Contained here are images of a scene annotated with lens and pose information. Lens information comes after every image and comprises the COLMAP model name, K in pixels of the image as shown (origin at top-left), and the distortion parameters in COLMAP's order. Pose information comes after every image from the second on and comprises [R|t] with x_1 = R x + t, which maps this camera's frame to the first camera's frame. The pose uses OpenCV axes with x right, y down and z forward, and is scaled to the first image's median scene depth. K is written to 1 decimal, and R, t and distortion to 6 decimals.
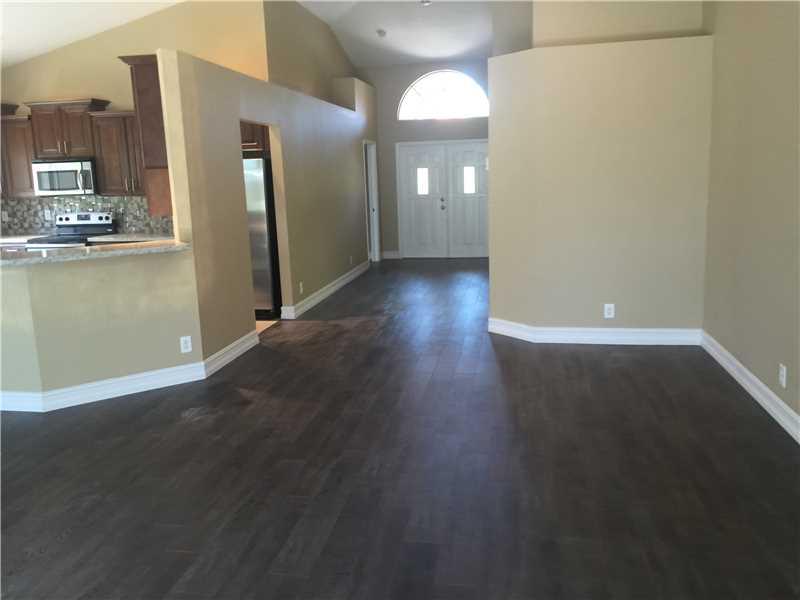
lens RADIAL K [[687.0, 0, 402.3], [0, 687.0, 284.5], [0, 0, 1]] dist [0.075519, -0.098084]
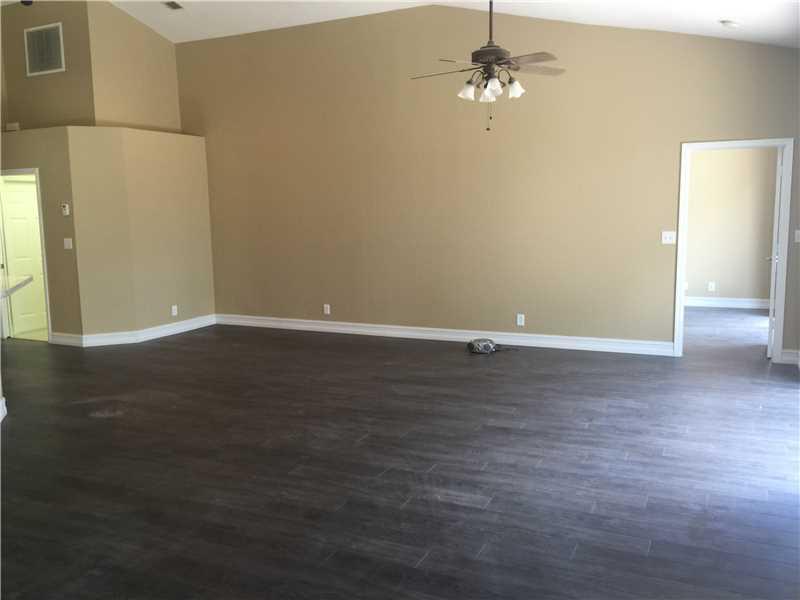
lens RADIAL K [[696.5, 0, 400.0], [0, 696.5, 300.0], [0, 0, 1]] dist [0.047657, -0.103894]
pose [[0.270094, -0.110219, 0.956505, -0.762599], [0.173671, 0.982709, 0.064198, 0.002726], [-0.947041, 0.148778, 0.284566, 0.092672]]
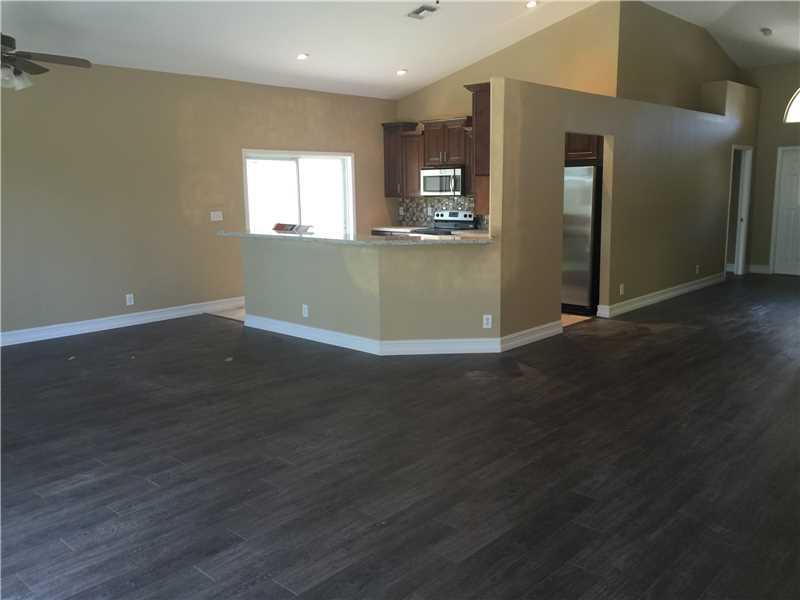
lens RADIAL K [[696.5, 0, 400.0], [0, 696.5, 300.0], [0, 0, 1]] dist [0.047657, -0.103894]
pose [[0.833180, 0.110071, -0.541937, 0.146100], [-0.101391, 0.993784, 0.045966, 0.005663], [0.543628, 0.016649, 0.839161, -0.072417]]
